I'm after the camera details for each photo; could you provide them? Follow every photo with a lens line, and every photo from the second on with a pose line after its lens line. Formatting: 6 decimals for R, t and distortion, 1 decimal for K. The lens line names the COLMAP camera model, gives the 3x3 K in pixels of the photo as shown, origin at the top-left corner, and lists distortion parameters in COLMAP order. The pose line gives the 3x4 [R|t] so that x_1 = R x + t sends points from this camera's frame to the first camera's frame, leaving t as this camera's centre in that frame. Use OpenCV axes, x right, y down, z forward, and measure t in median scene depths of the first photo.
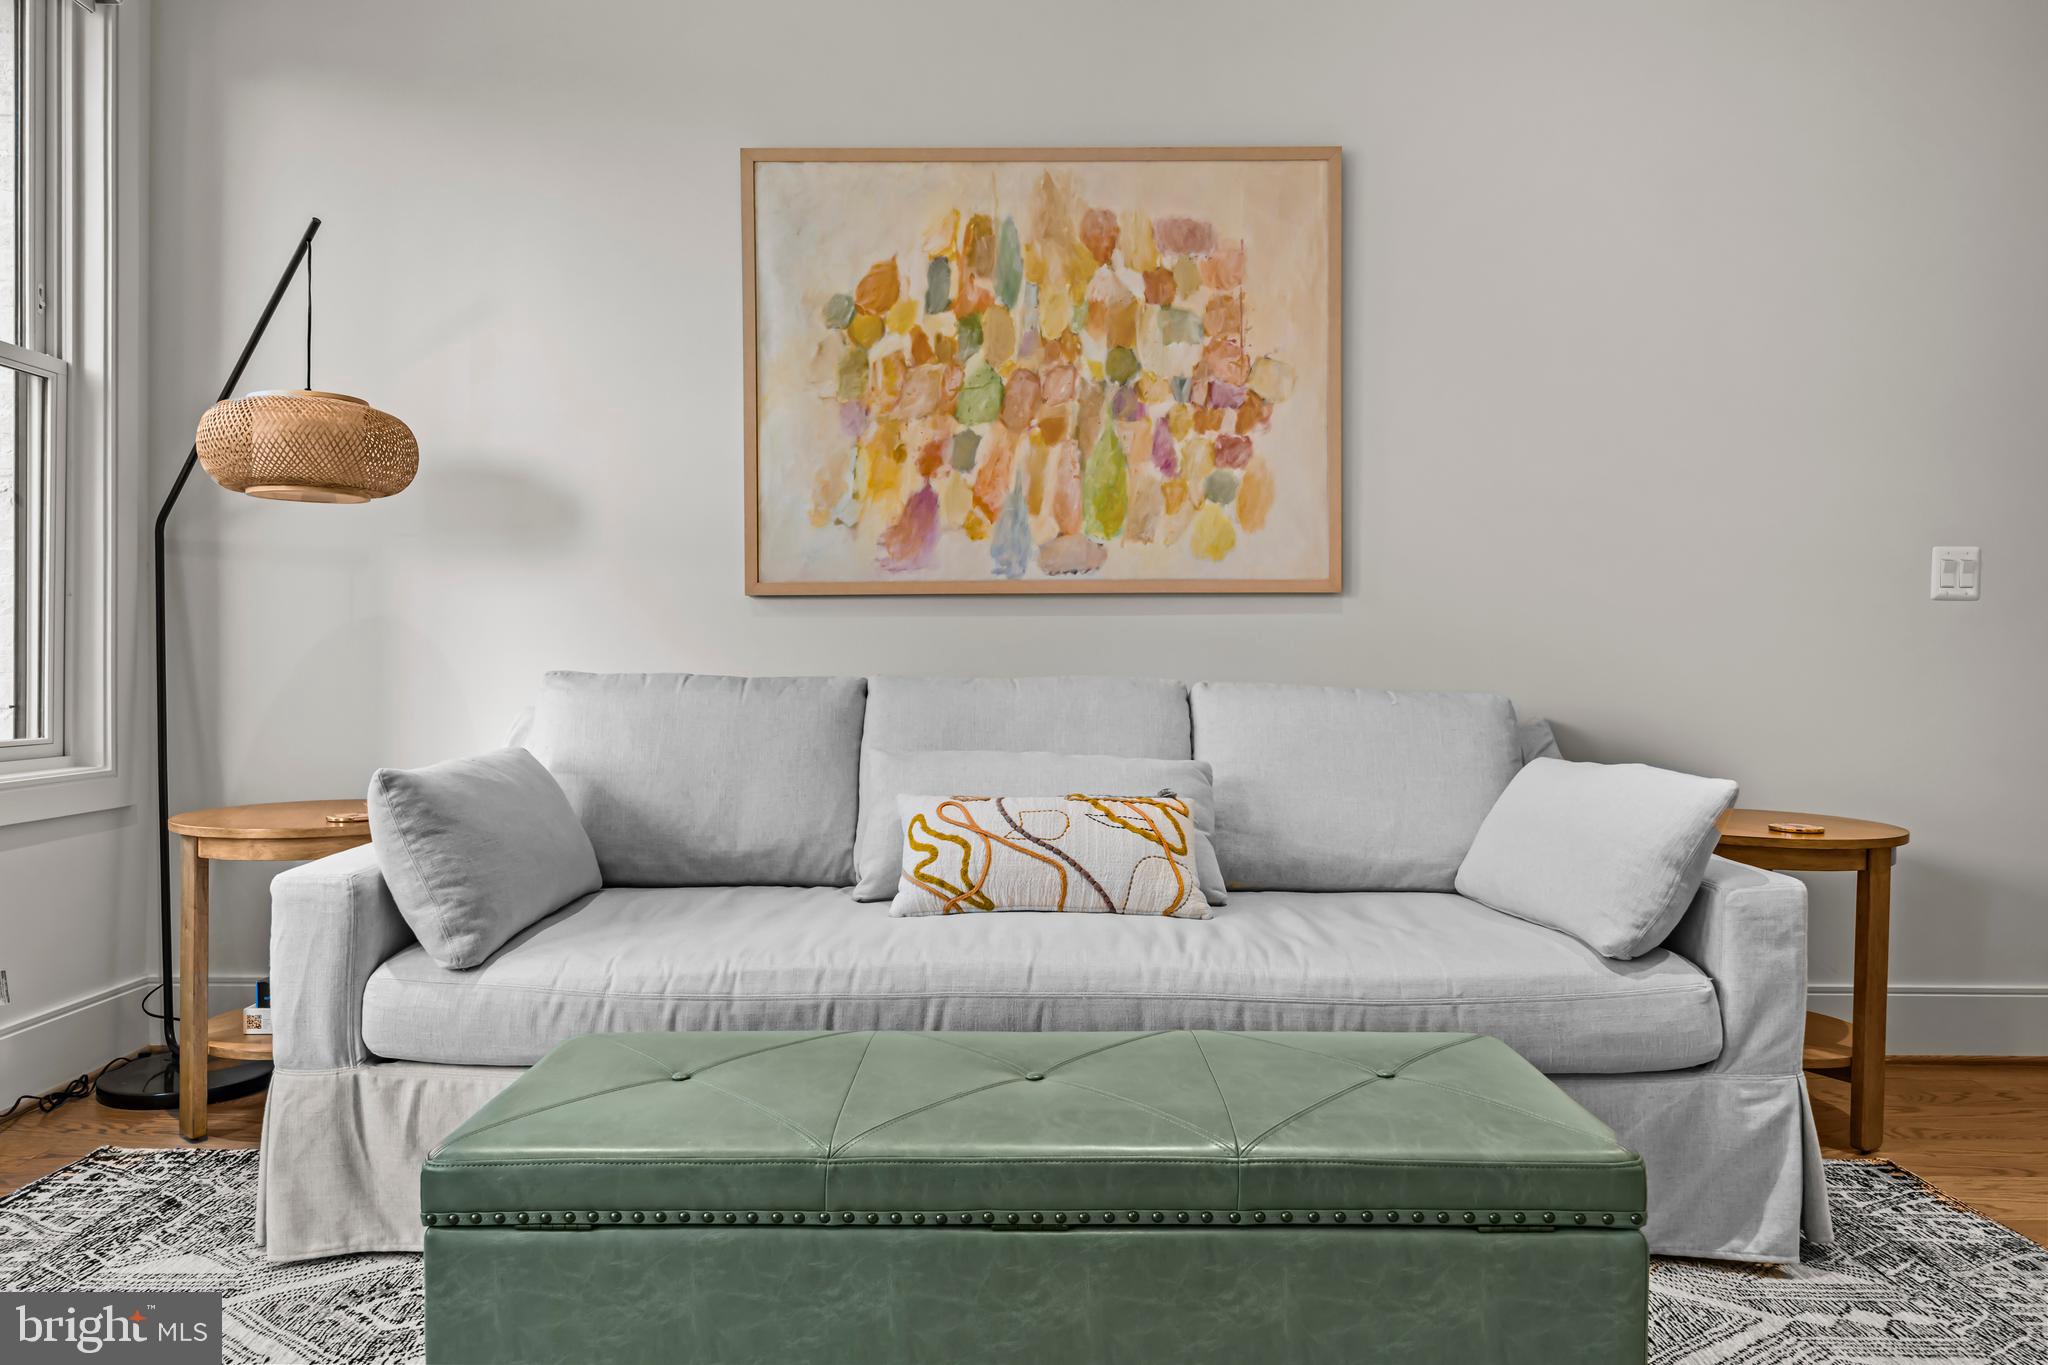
lens RADIAL K [[1376.9, 0, 1024.0], [0, 1376.9, 682.5], [0, 0, 1]] dist [0.002928, 0.000609]
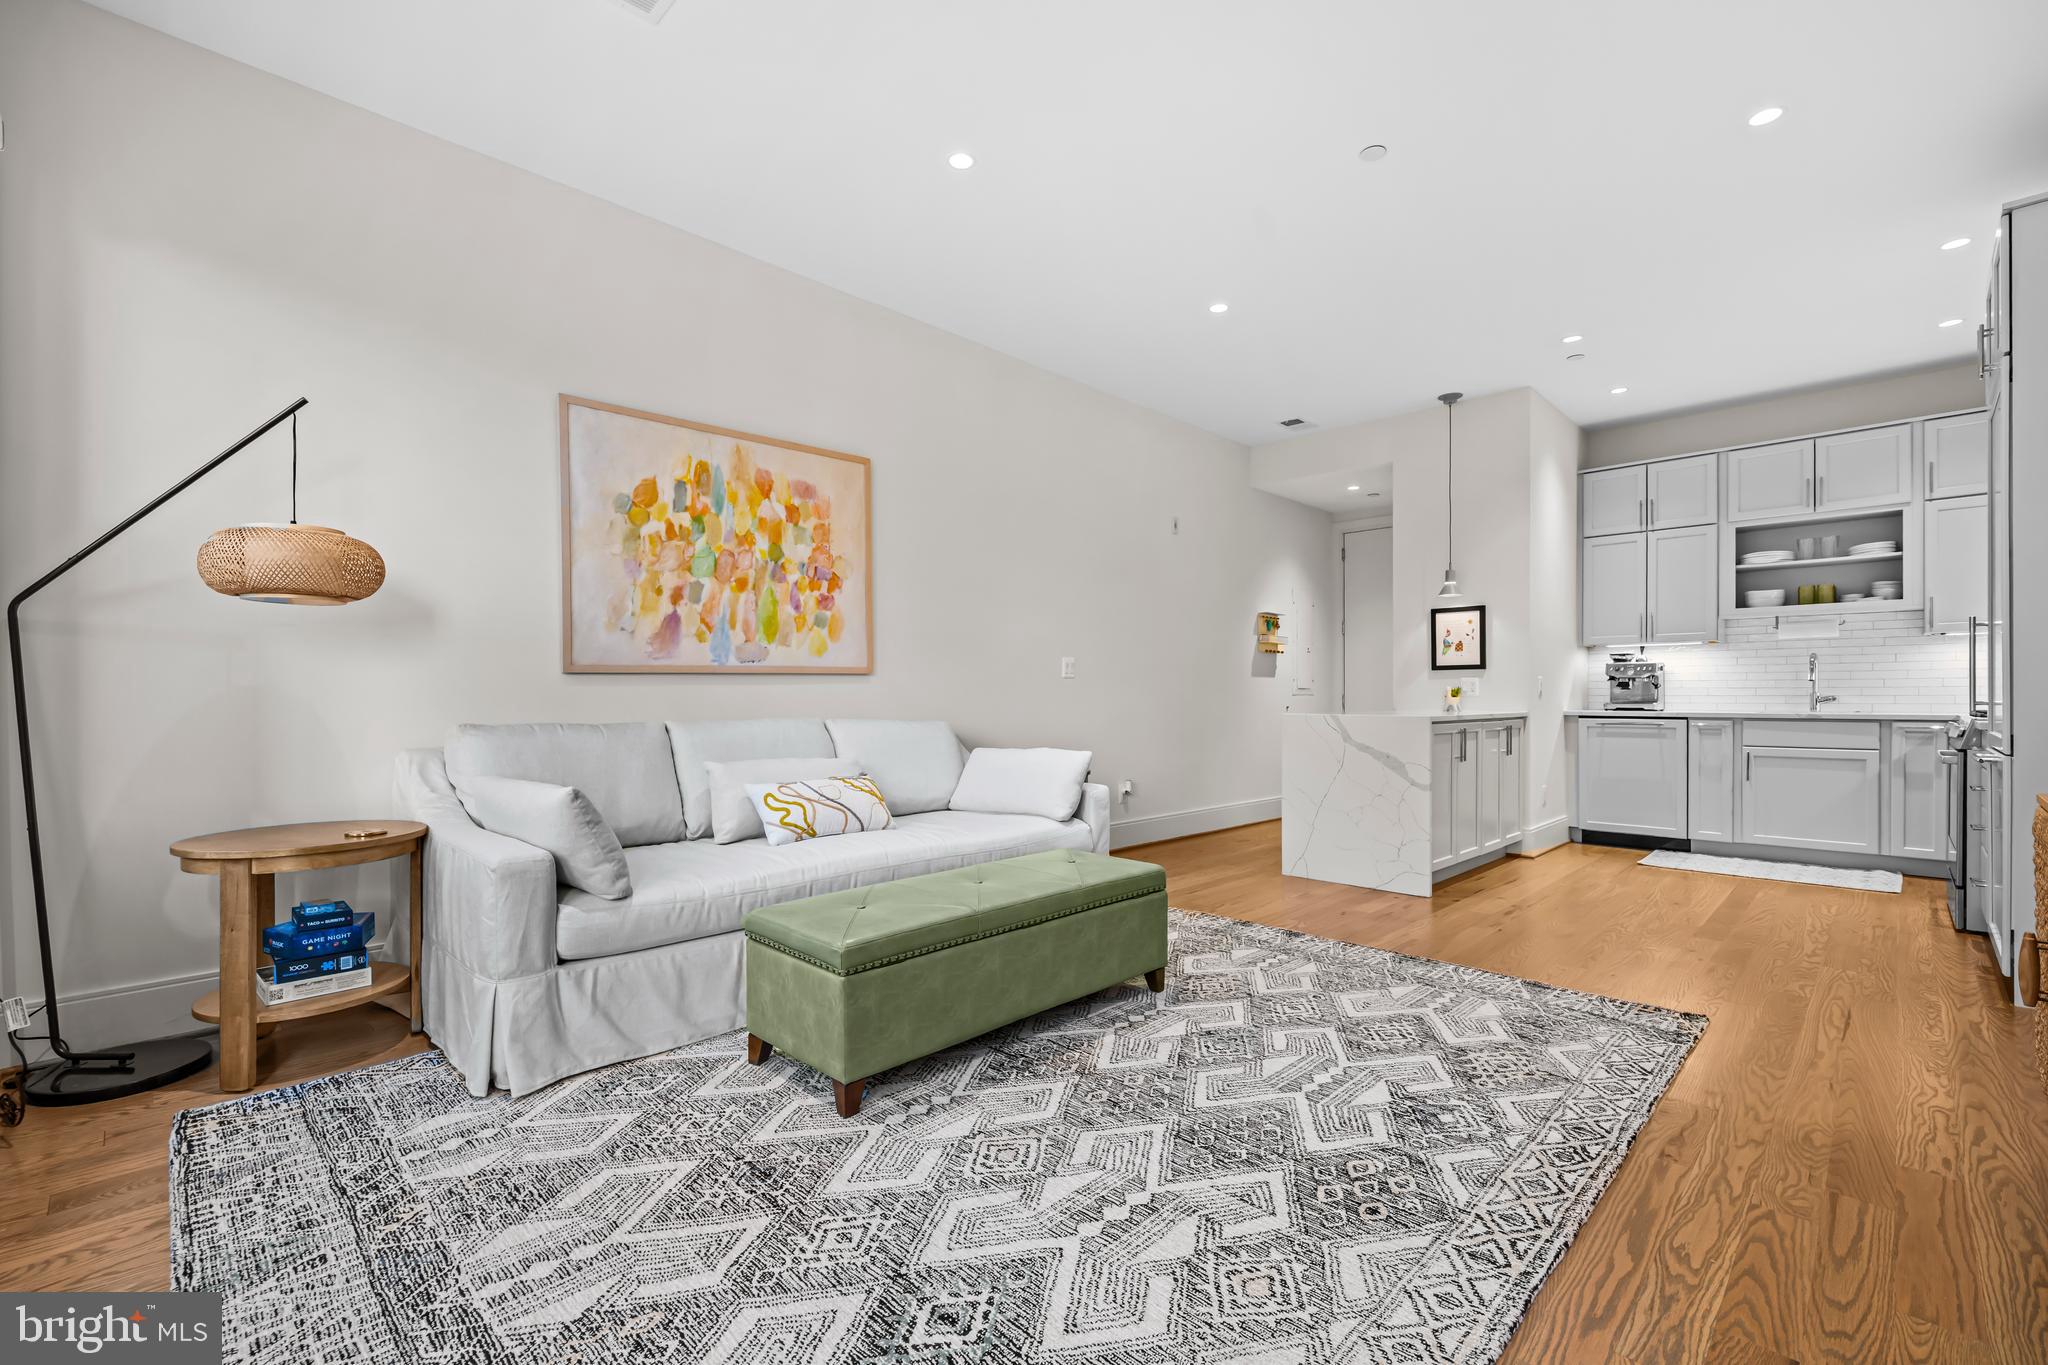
lens RADIAL K [[891.4, 0, 1024.0], [0, 891.4, 698.9], [0, 0, 1]] dist [0.001768, -0.000053]
pose [[0.707641, -0.011748, 0.706474, -0.556288], [0.017520, 0.999846, -0.000923, -0.022691], [-0.706355, 0.013031, 0.707738, -0.107265]]
